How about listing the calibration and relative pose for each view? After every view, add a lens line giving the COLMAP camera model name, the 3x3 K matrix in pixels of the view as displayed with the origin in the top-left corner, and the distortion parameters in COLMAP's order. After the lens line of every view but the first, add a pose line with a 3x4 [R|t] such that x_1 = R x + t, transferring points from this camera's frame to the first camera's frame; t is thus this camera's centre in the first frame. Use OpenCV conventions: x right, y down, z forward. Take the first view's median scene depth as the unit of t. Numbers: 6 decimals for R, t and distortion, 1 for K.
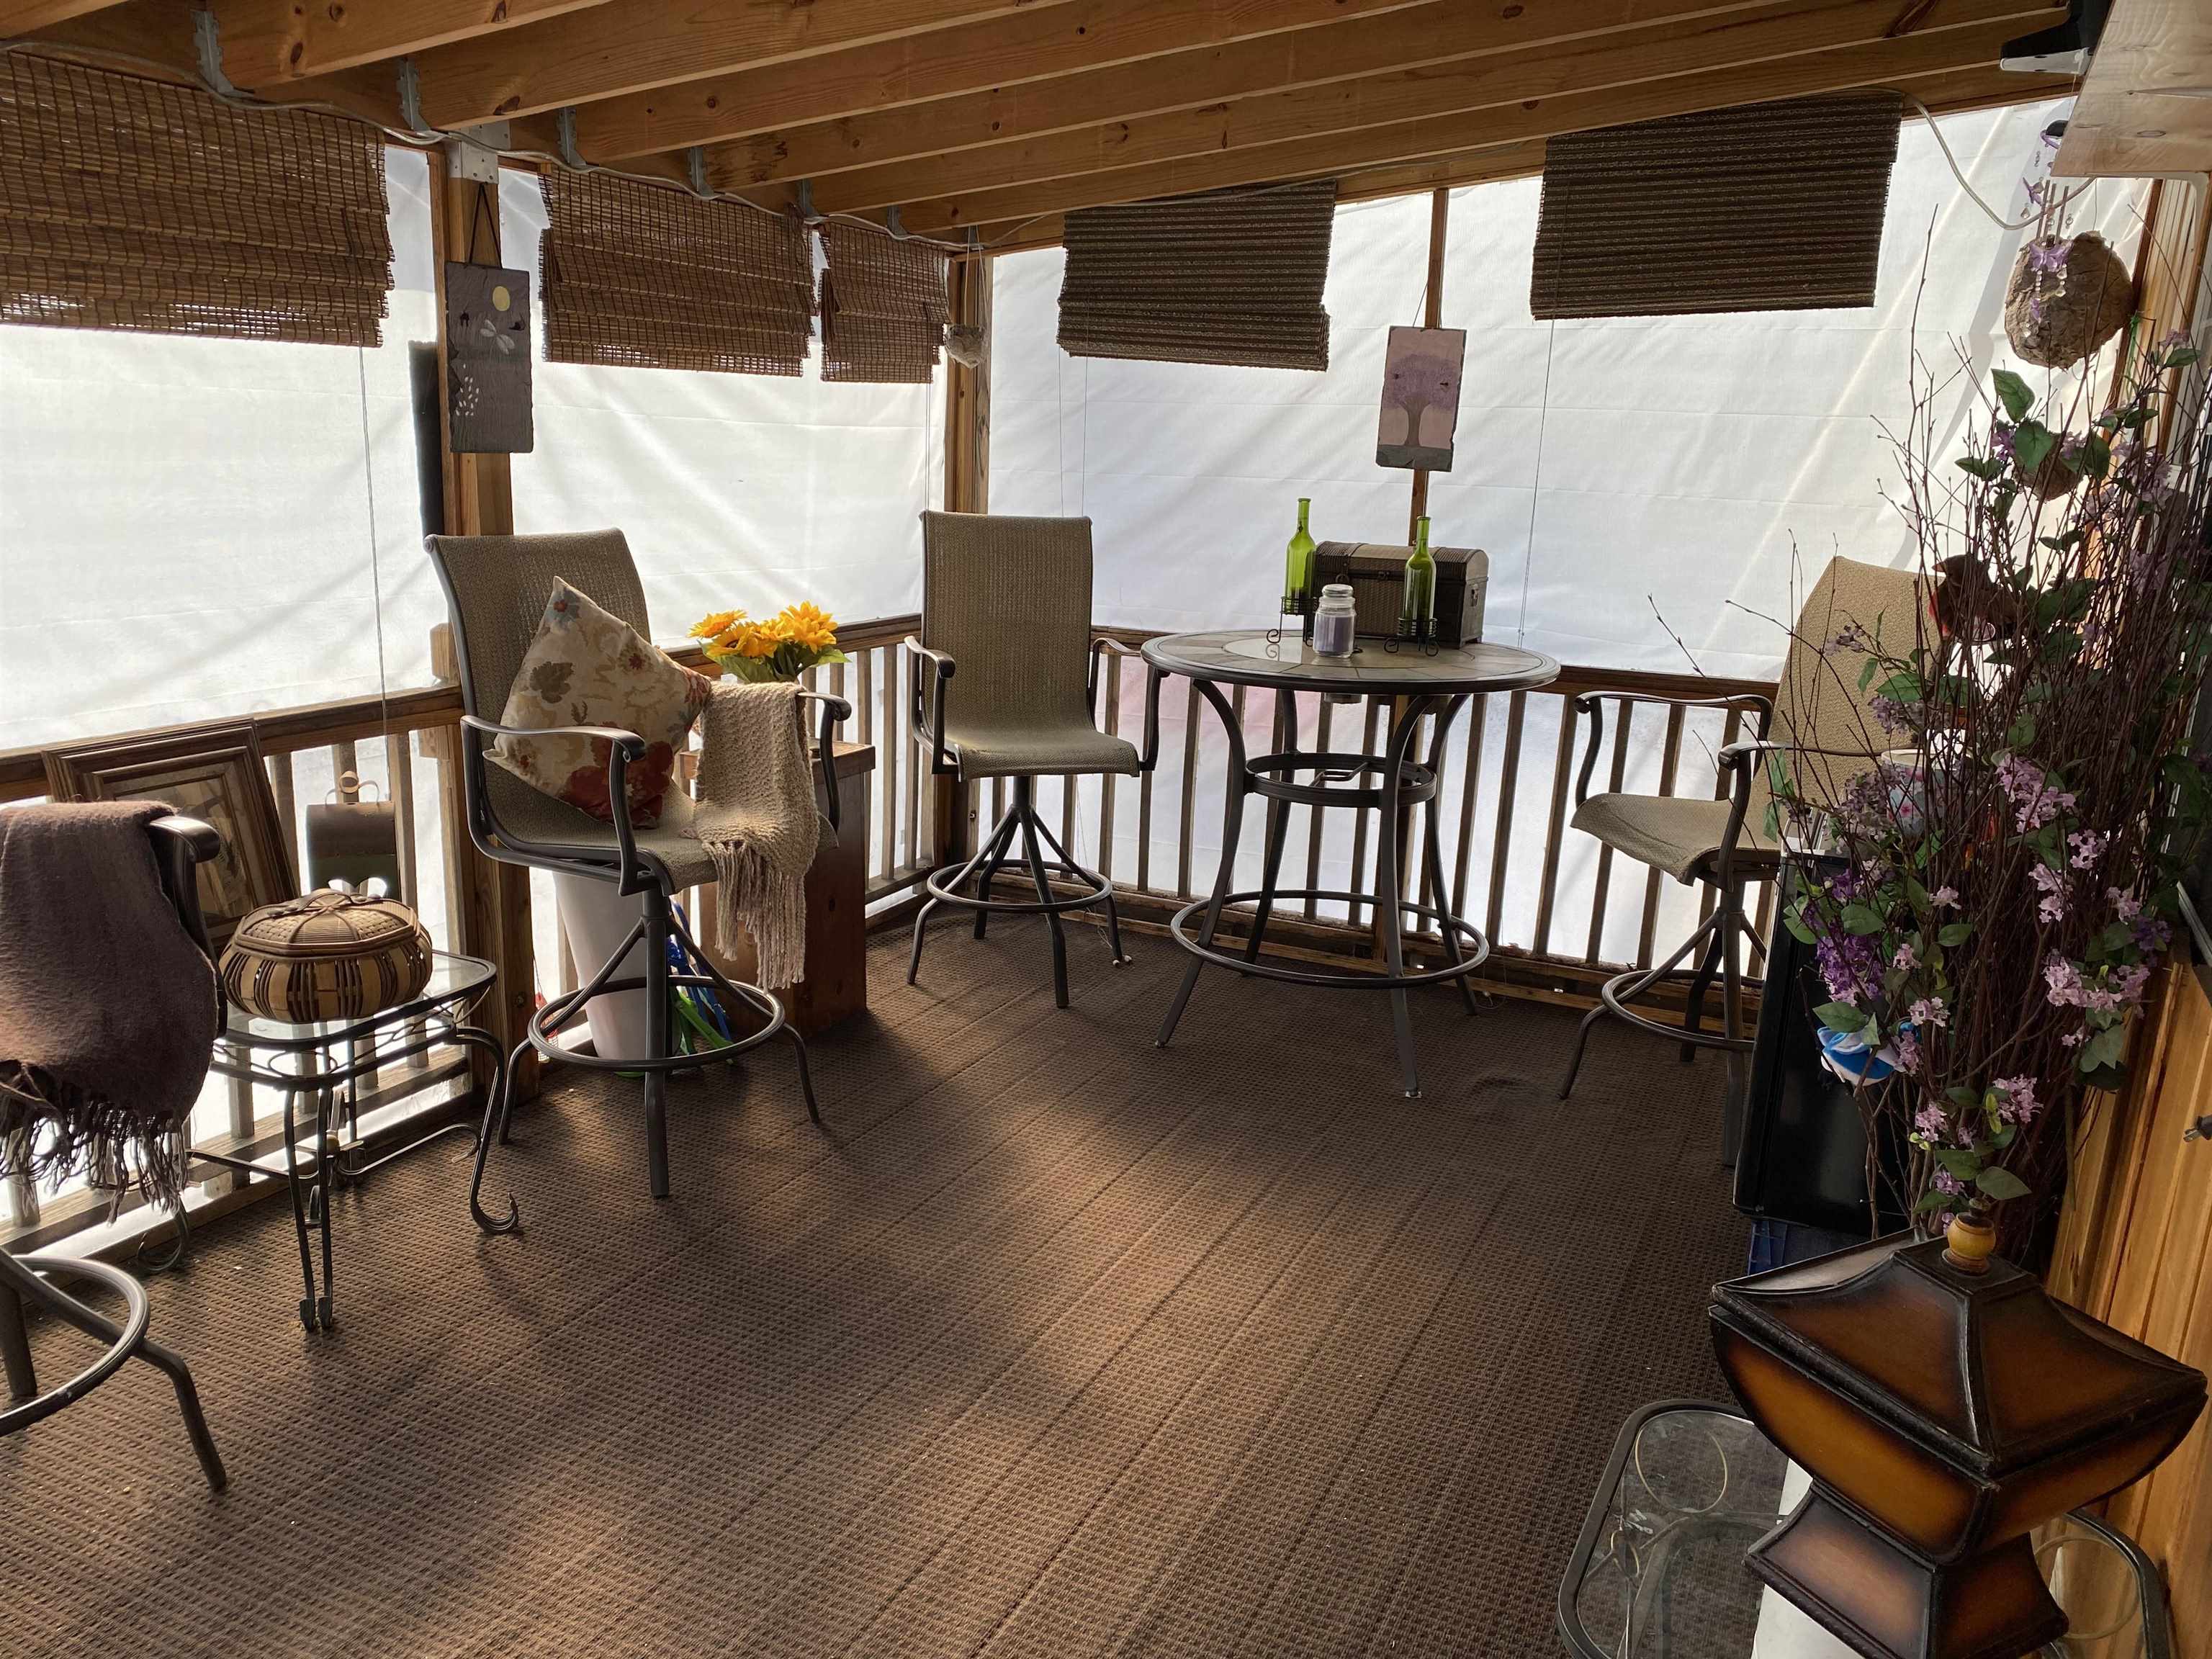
lens RADIAL K [[1675.4, 0, 1107.5], [0, 1675.4, 832.1], [0, 0, 1]] dist [0.048278, -0.086475]
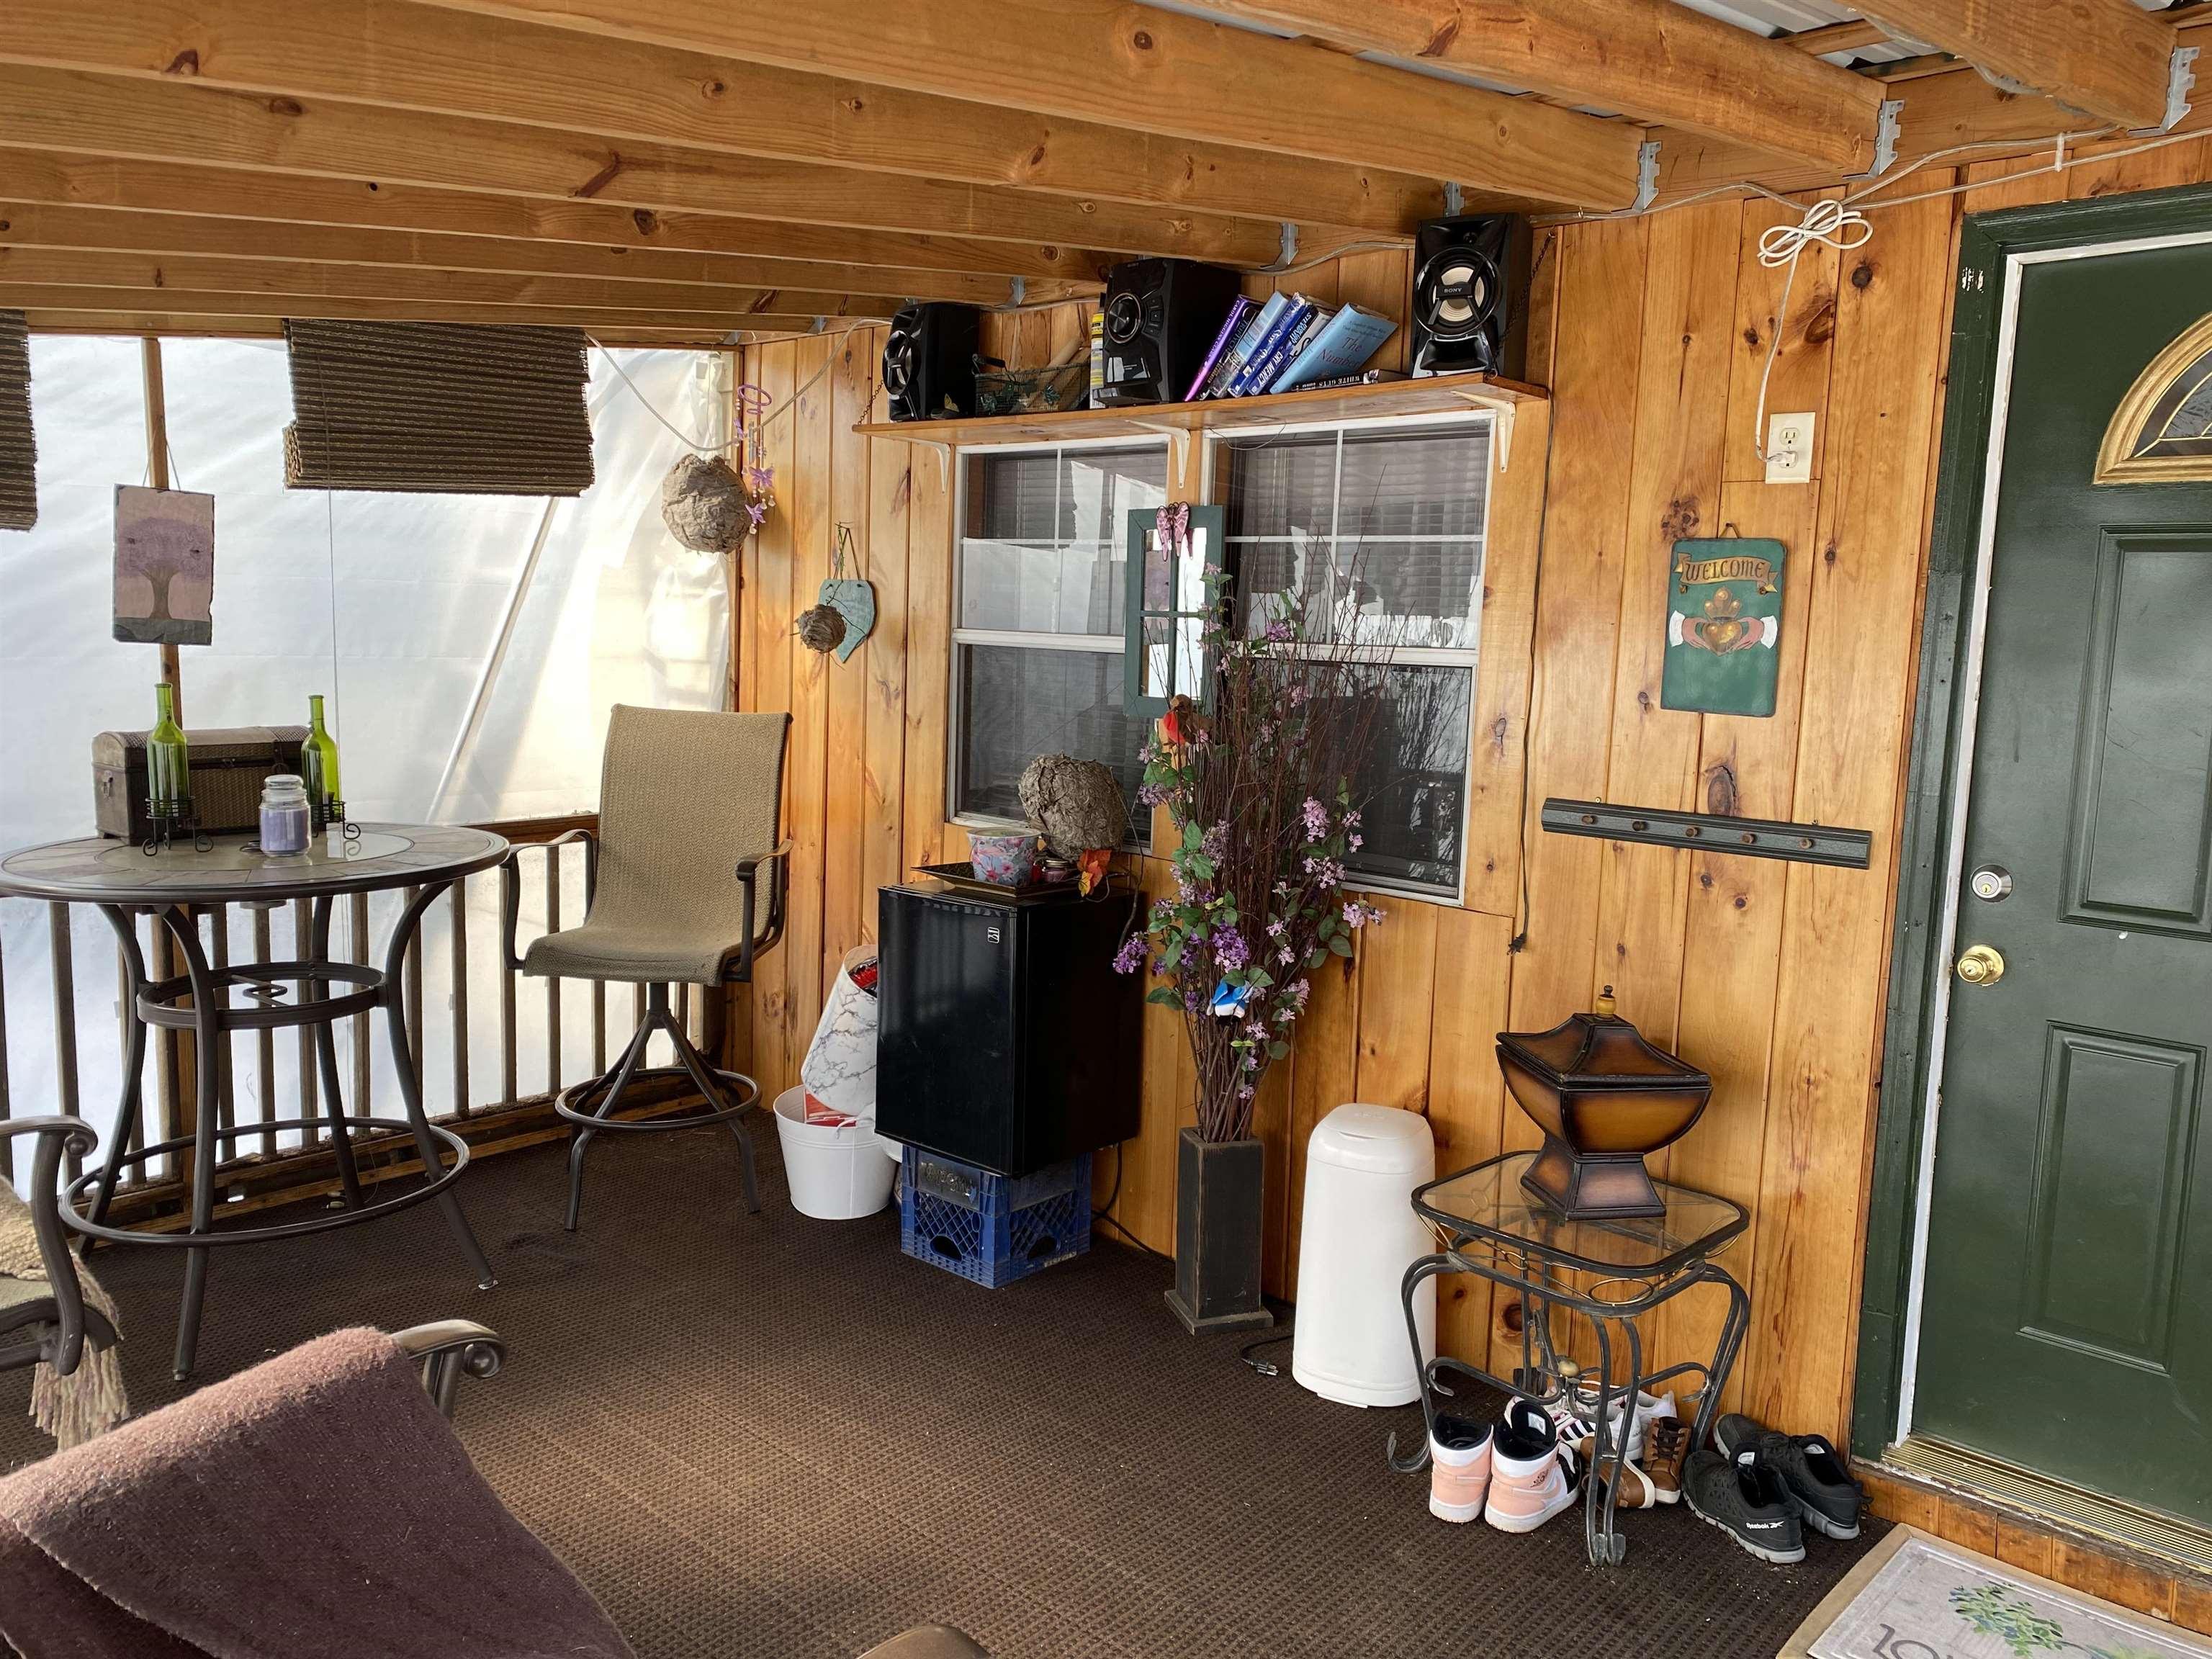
lens RADIAL K [[1674.4, 0, 1102.4], [0, 1674.4, 814.0], [0, 0, 1]] dist [0.029992, -0.034211]
pose [[0.296120, -0.140058, 0.944826, -0.559580], [0.219075, 0.972779, 0.075540, -0.094127], [-0.929688, 0.184619, 0.318742, 0.295203]]
